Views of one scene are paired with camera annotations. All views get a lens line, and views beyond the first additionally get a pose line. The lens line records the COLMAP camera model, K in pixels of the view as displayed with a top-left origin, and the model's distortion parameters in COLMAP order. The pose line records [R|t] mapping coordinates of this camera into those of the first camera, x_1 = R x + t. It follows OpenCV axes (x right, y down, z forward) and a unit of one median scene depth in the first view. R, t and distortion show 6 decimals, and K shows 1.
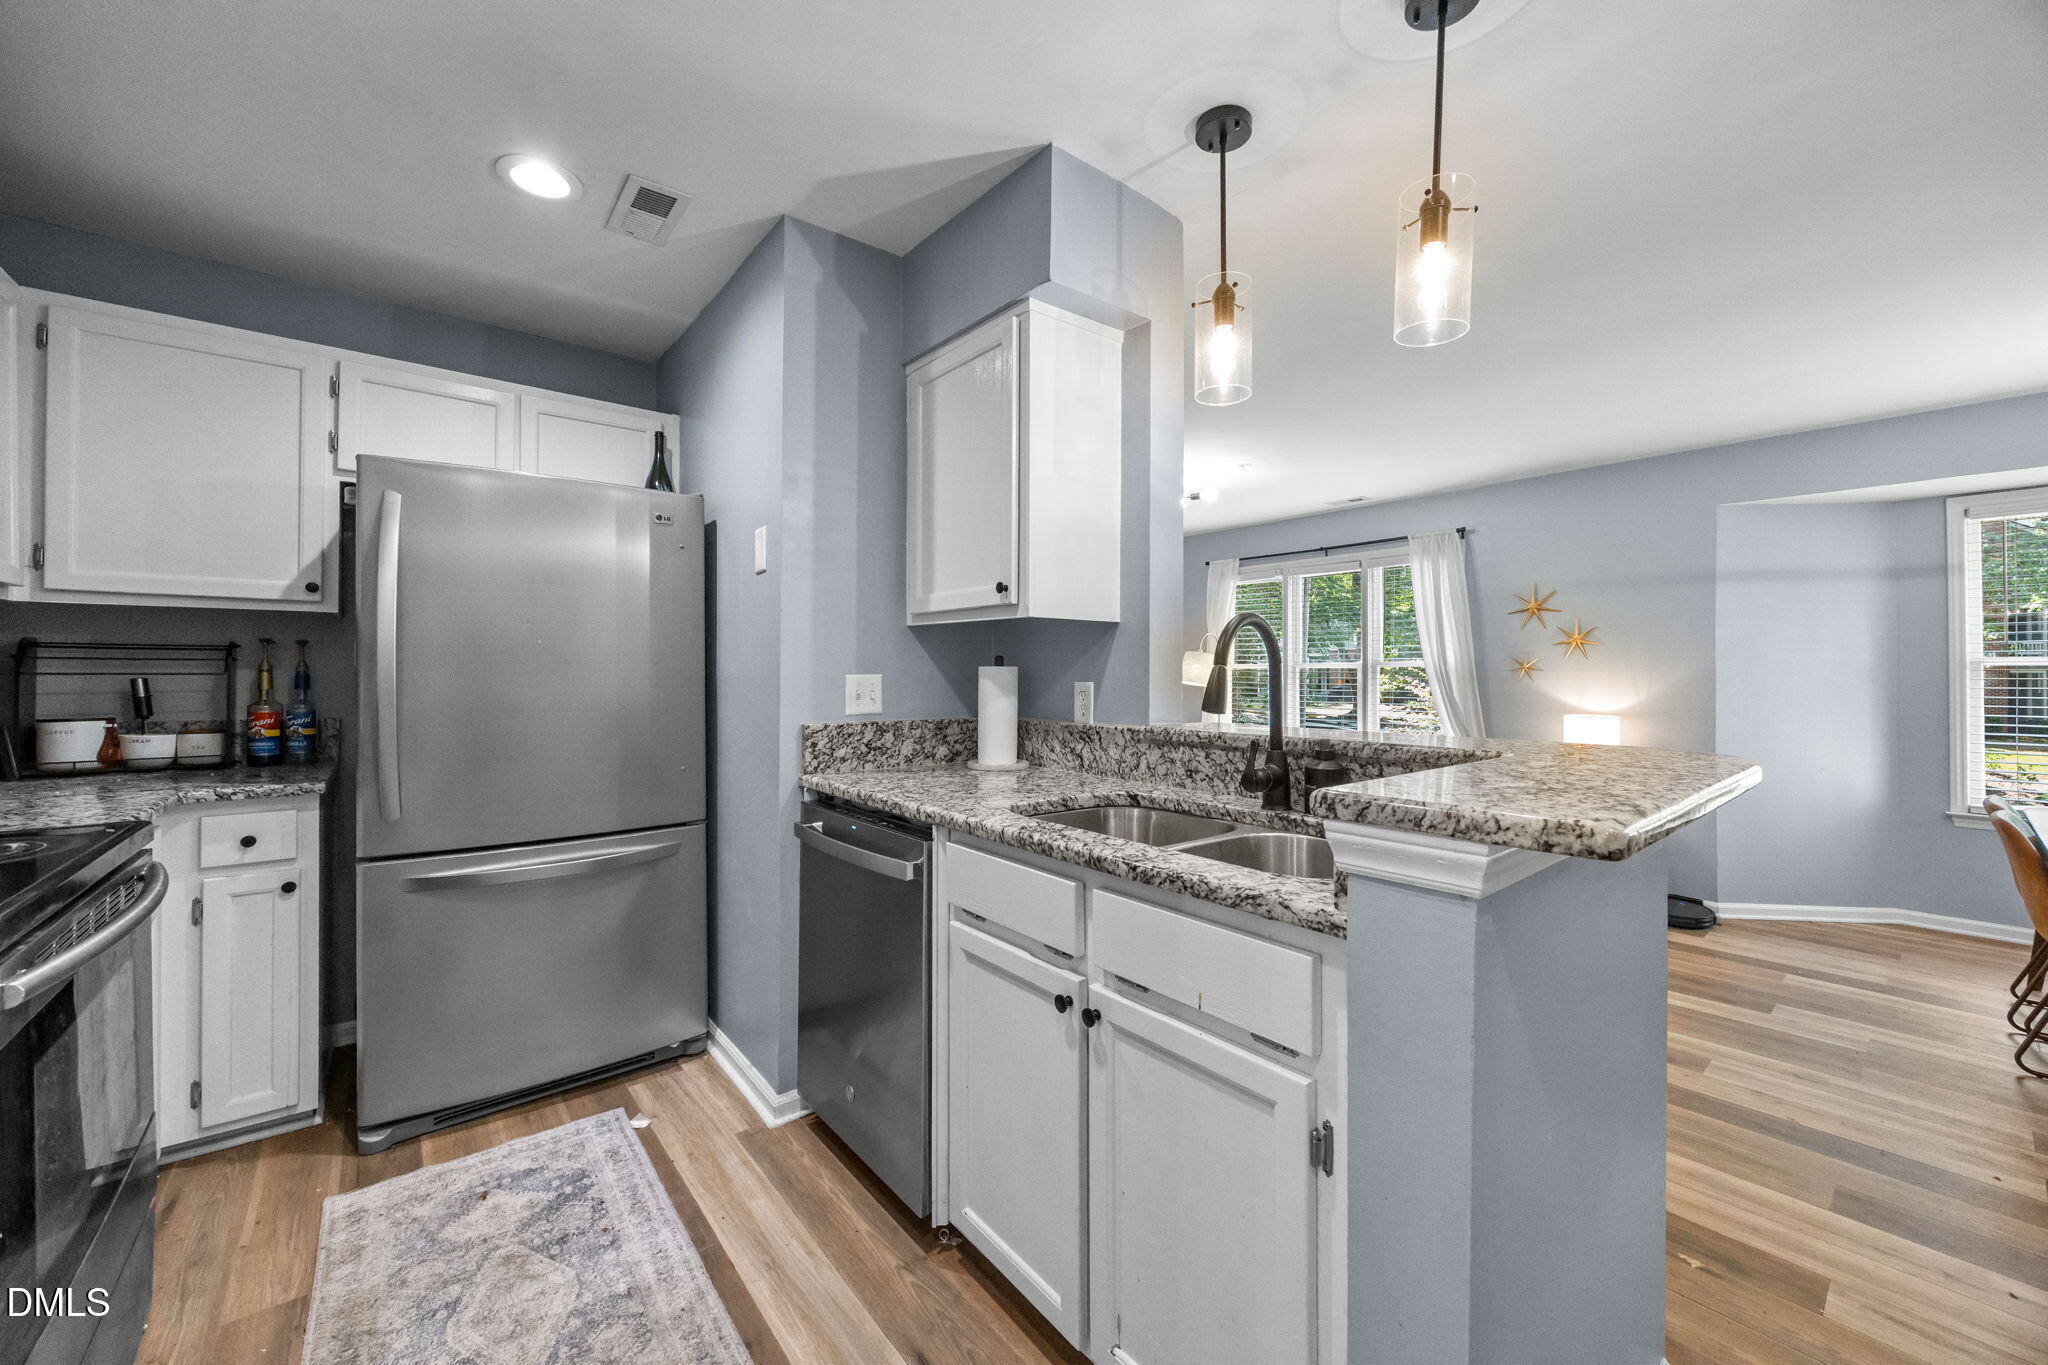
lens RADIAL K [[778.8, 0, 1024.0], [0, 778.8, 682.5], [0, 0, 1]] dist [-0.001506, -0.000081]
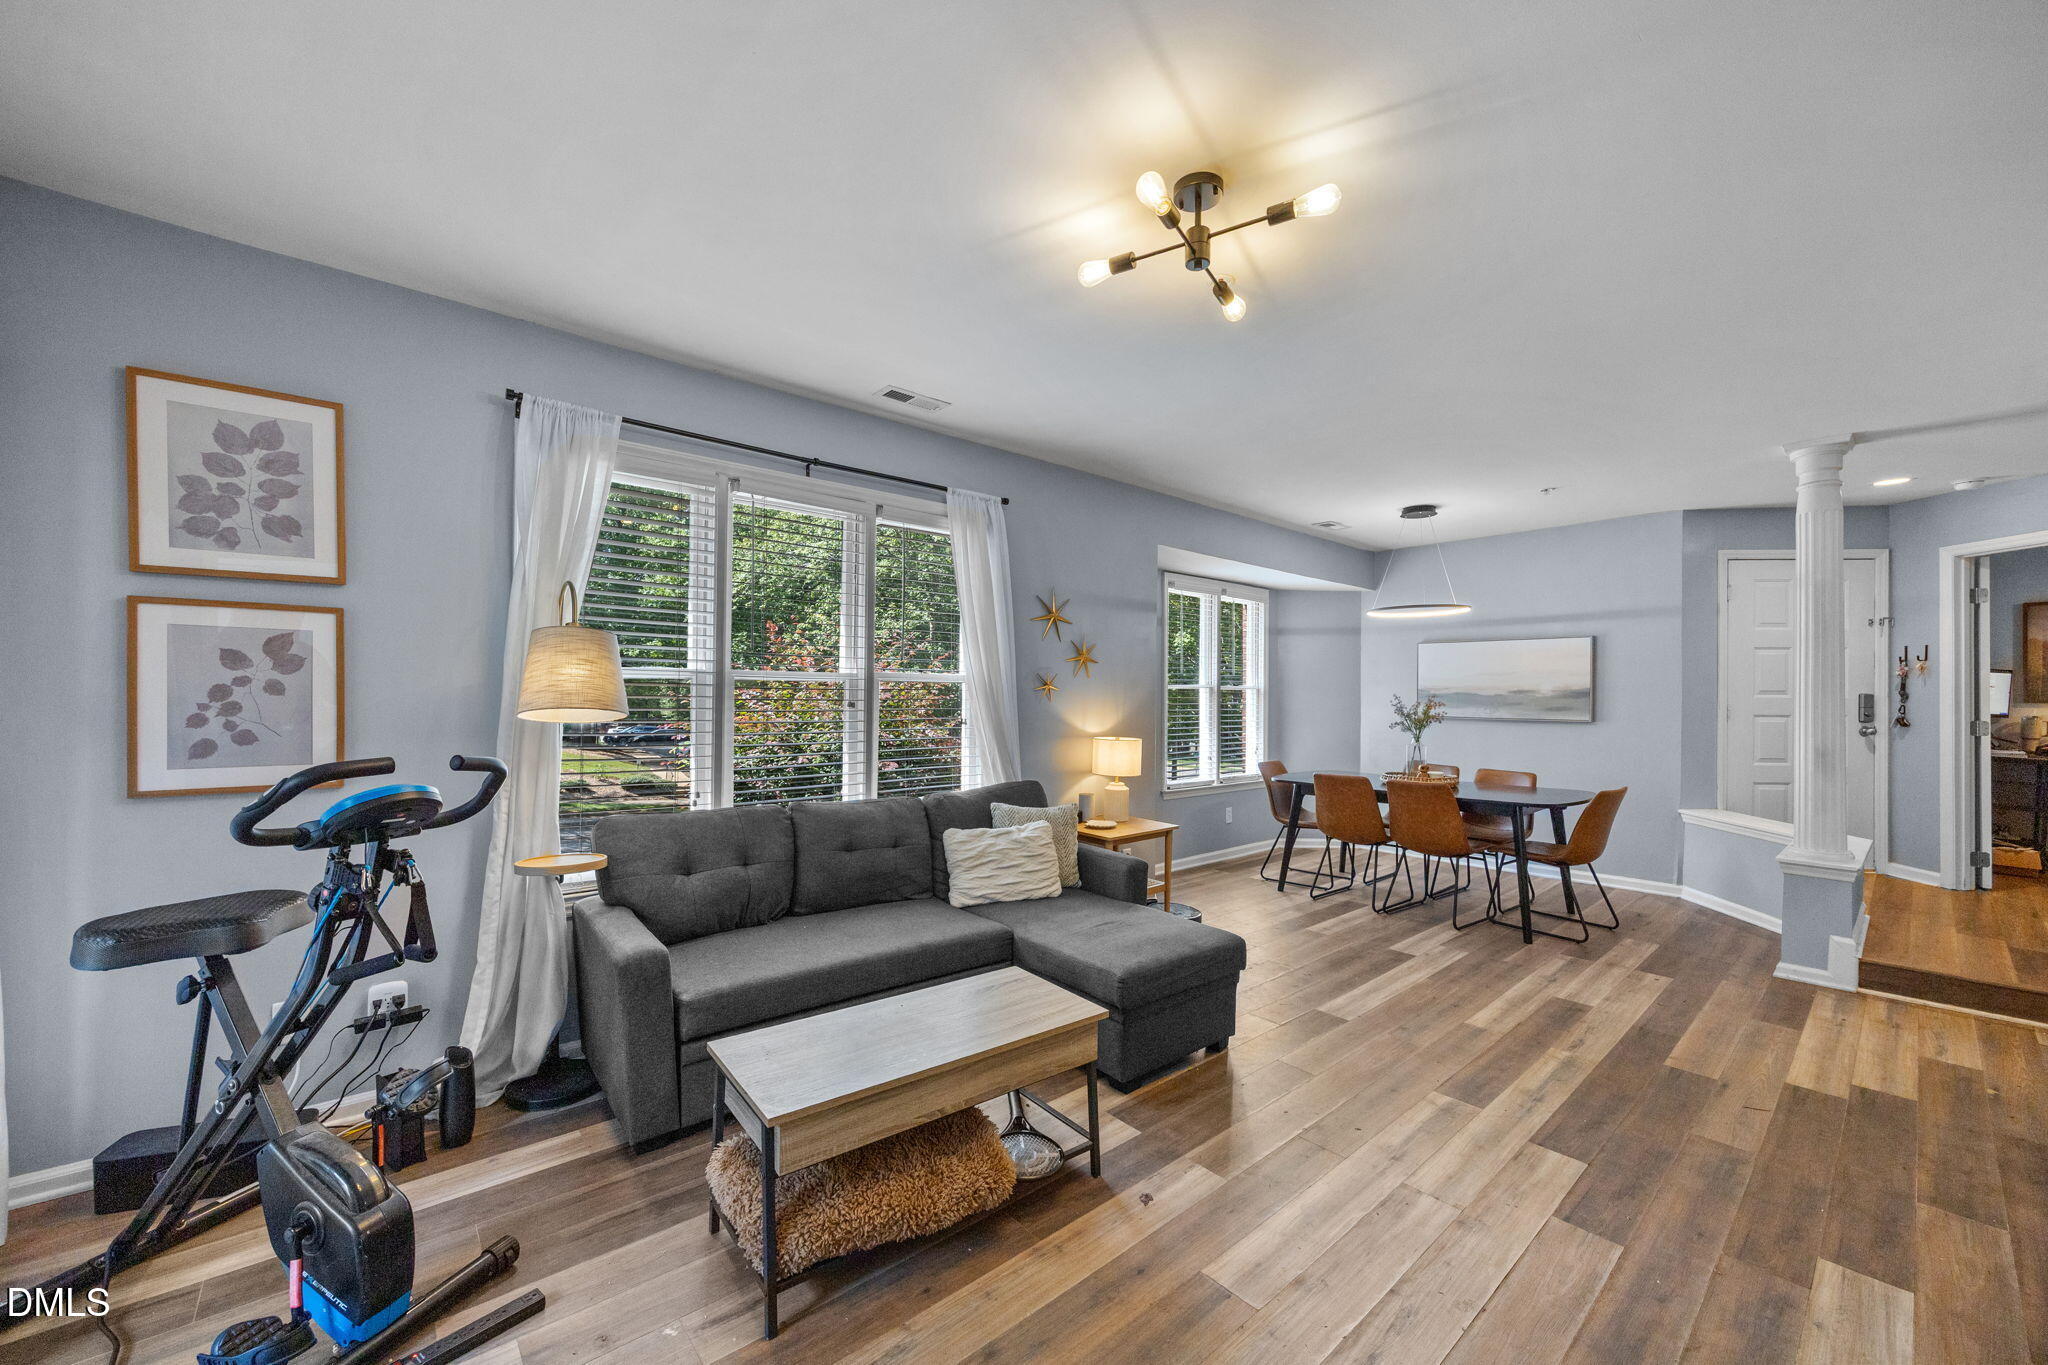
lens RADIAL K [[782.4, 0, 1024.8], [0, 782.4, 694.9], [0, 0, 1]] dist [-0.002253, -0.000228]
pose [[-0.039710, -0.002144, 0.999209, -0.492764], [0.003819, 0.999990, 0.002298, -0.025867], [-0.999204, 0.003907, -0.039701, 2.574746]]
